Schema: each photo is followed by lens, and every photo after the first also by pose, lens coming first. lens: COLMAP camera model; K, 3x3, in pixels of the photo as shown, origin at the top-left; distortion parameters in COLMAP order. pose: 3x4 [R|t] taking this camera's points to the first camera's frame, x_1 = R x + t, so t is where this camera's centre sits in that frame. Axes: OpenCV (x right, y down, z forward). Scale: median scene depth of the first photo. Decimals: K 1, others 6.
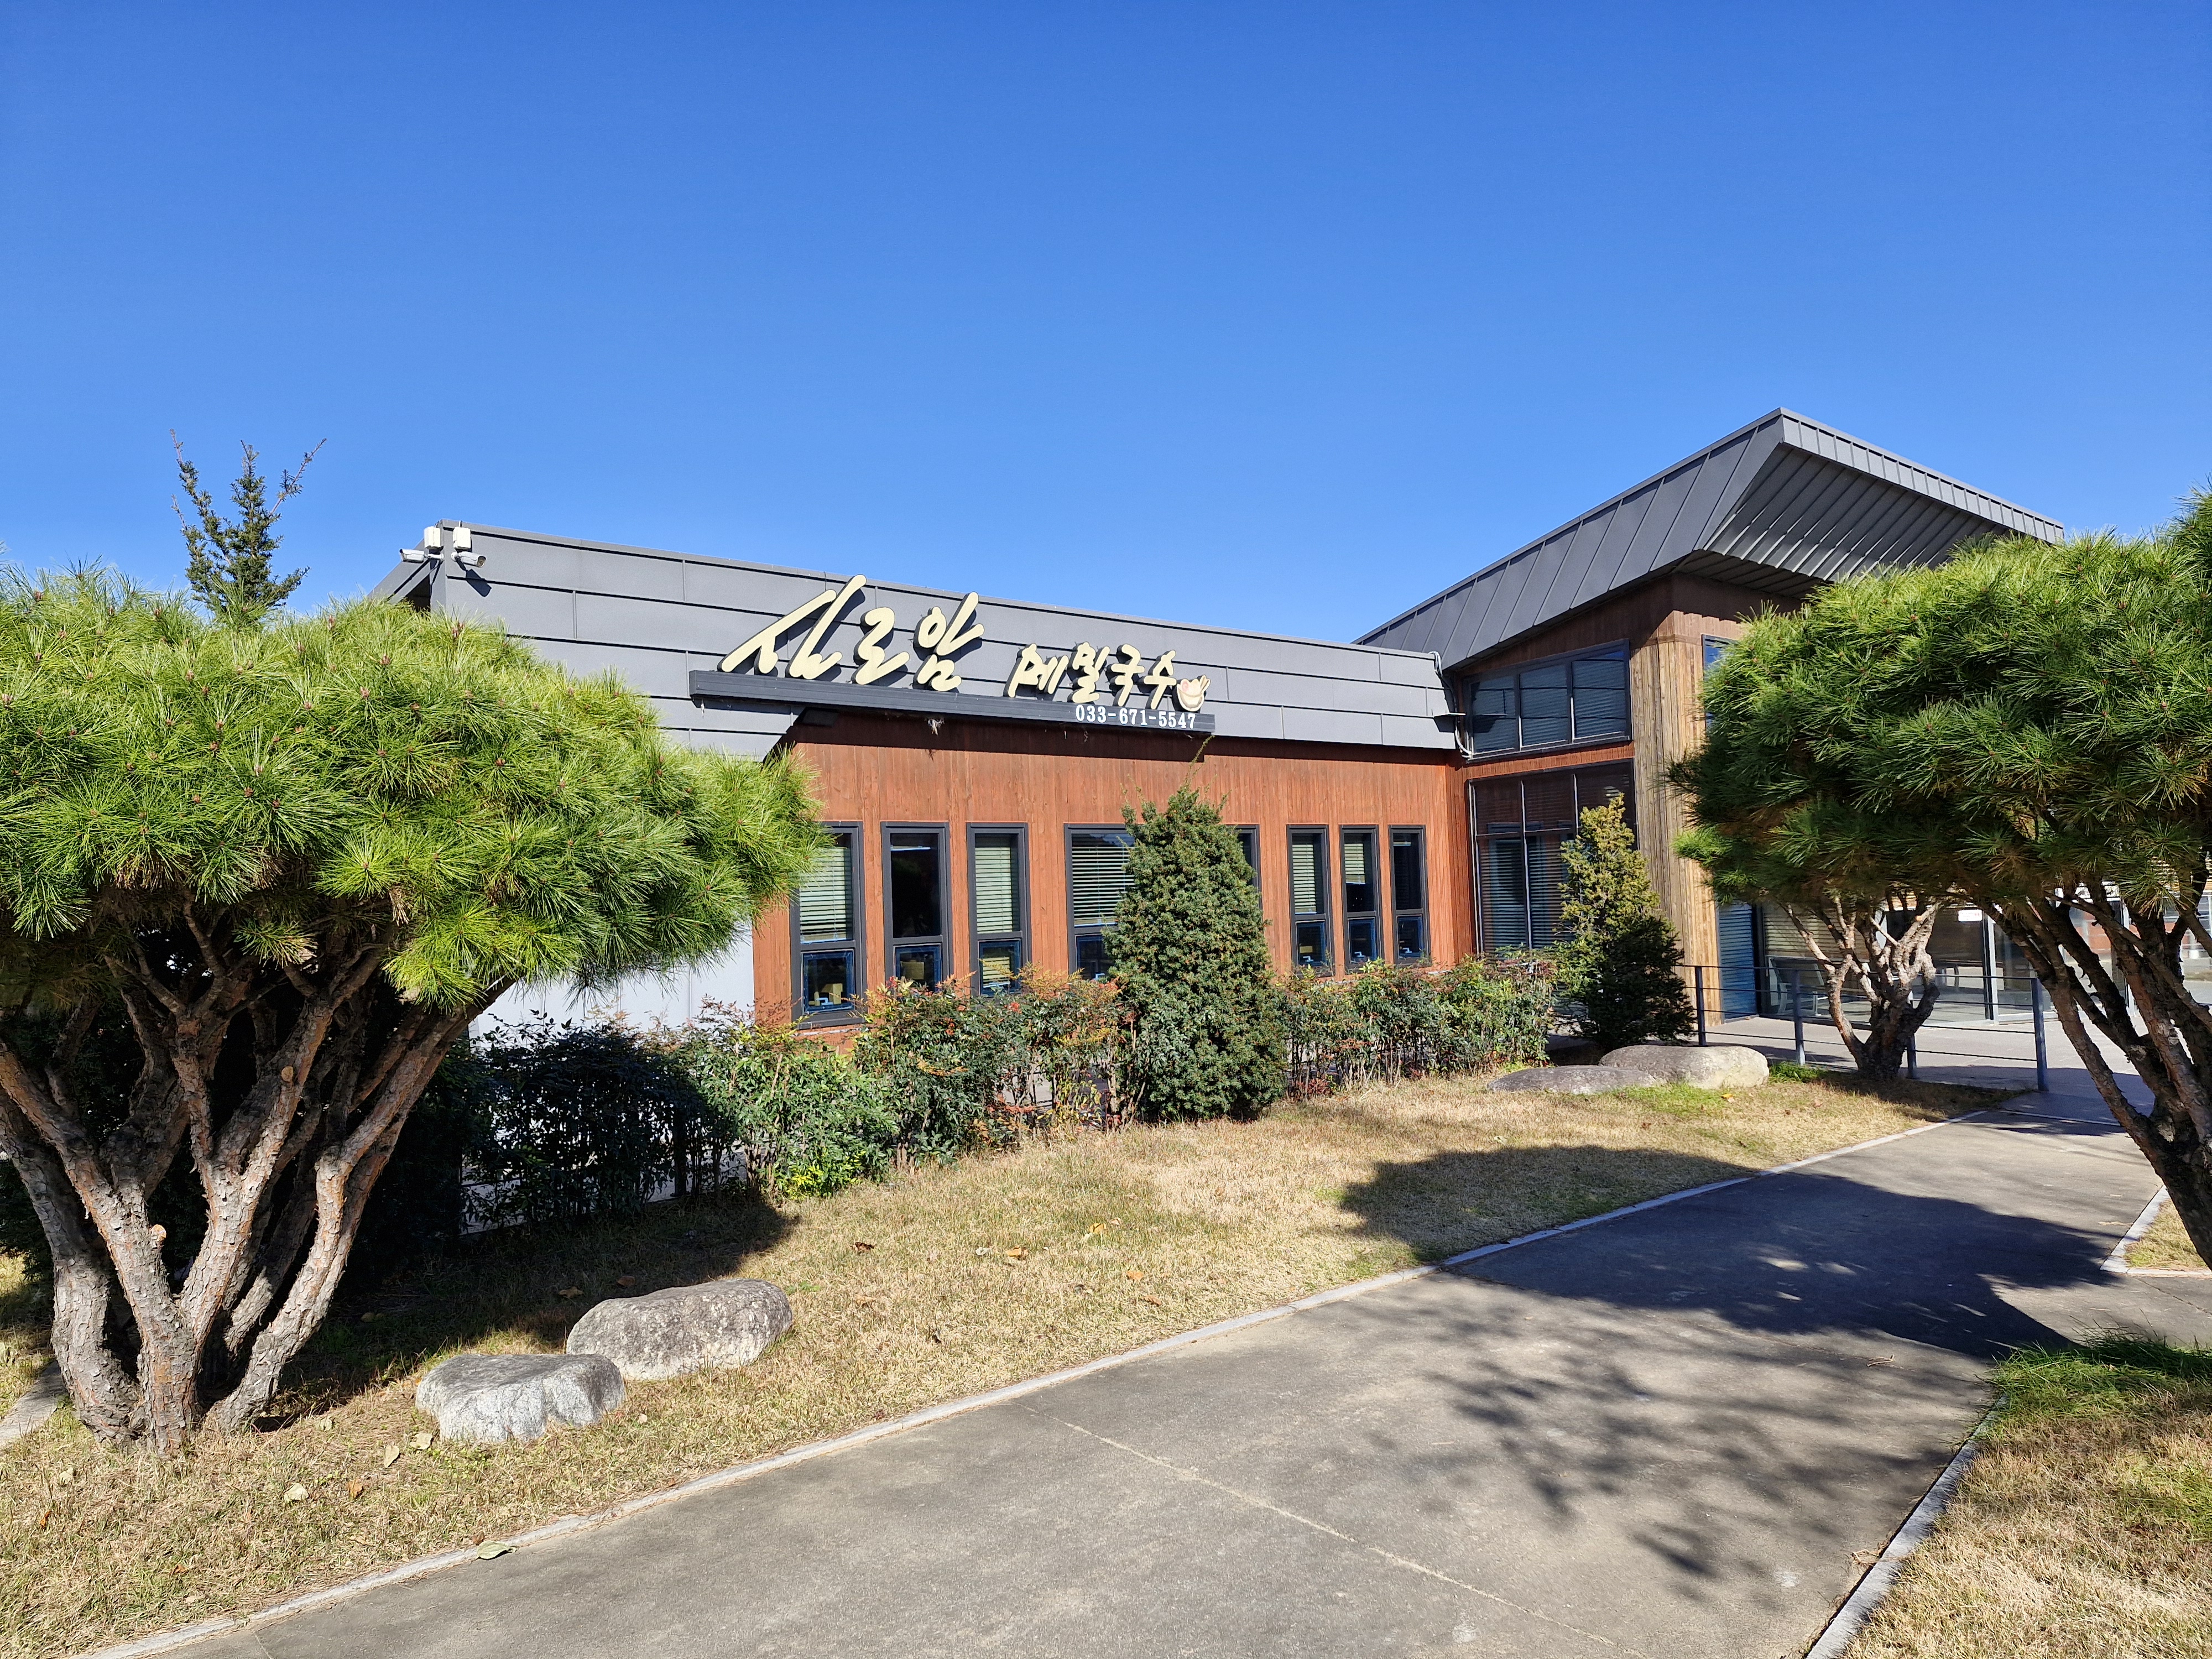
lens RADIAL K [[1510.4, 0, 1106.5], [0, 1510.4, 878.2], [0, 0, 1]] dist [0.071889, -0.192962]
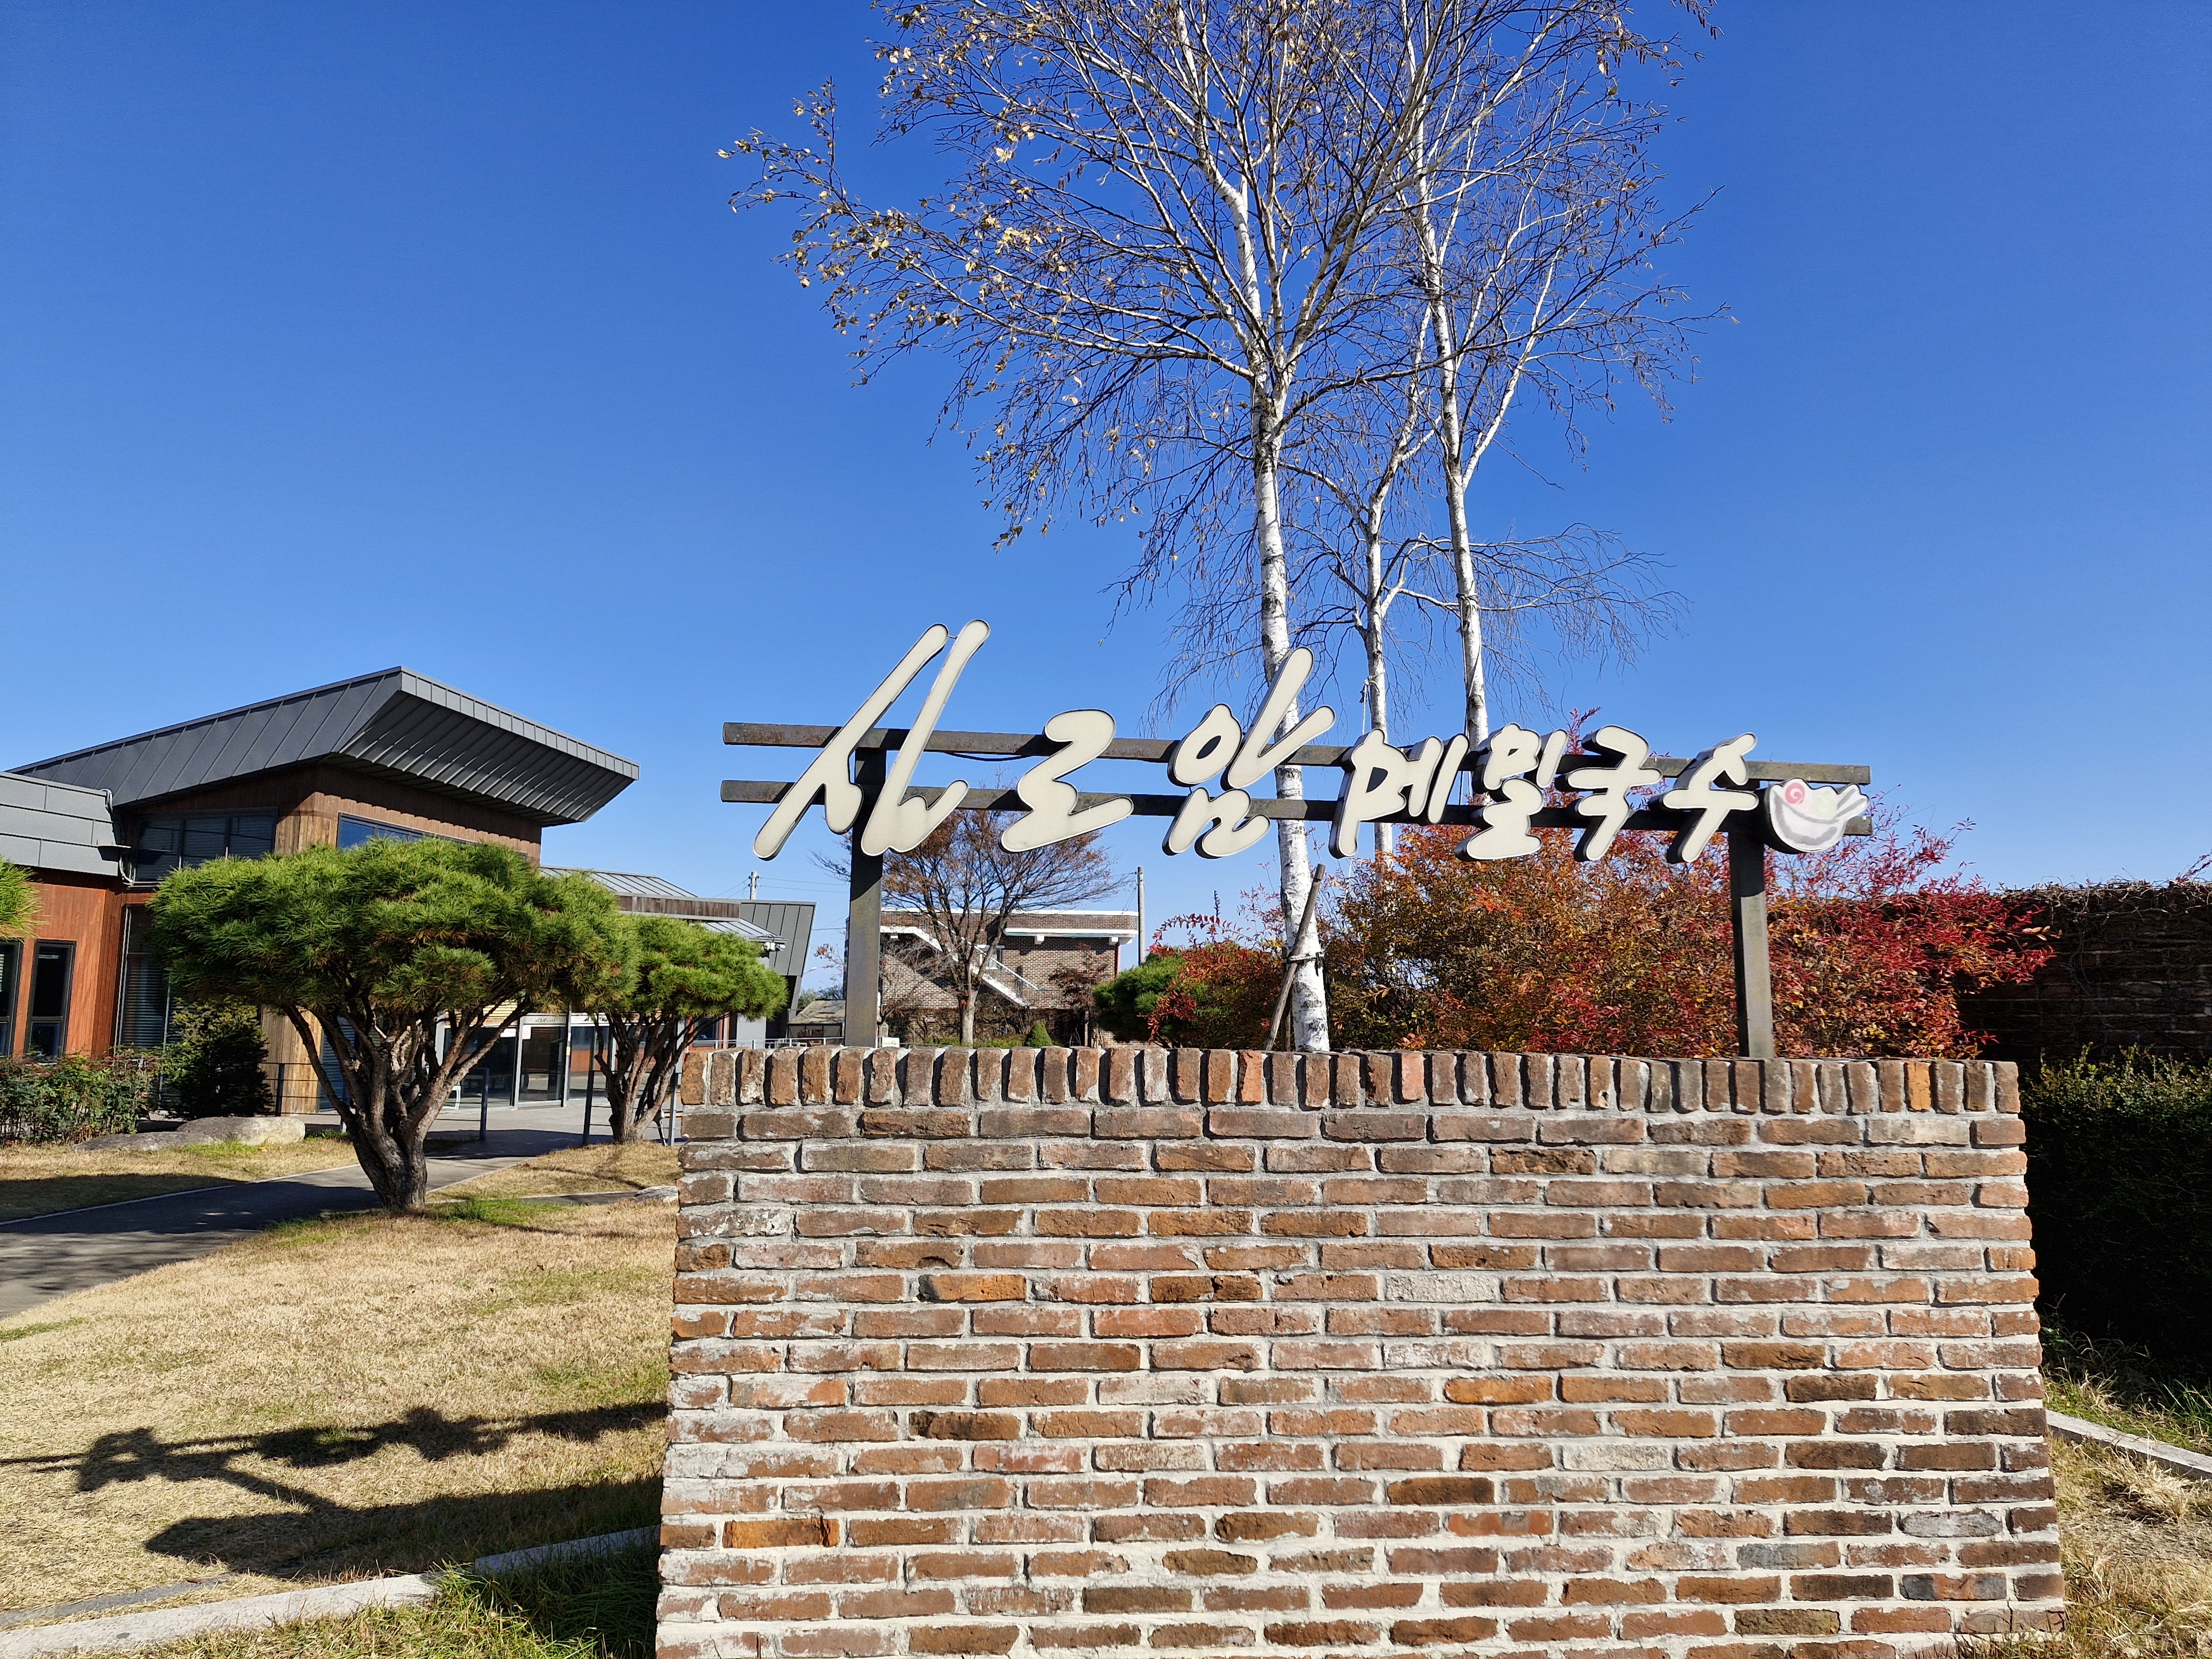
lens RADIAL K [[1486.4, 0, 1106.0], [0, 1486.4, 829.5], [0, 0, 1]] dist [-0.000826, 0.000291]
pose [[0.707596, 0.125363, 0.695407, -0.032192], [-0.041715, 0.989831, -0.135993, 0.001083], [-0.705384, 0.067220, 0.705631, -0.404778]]
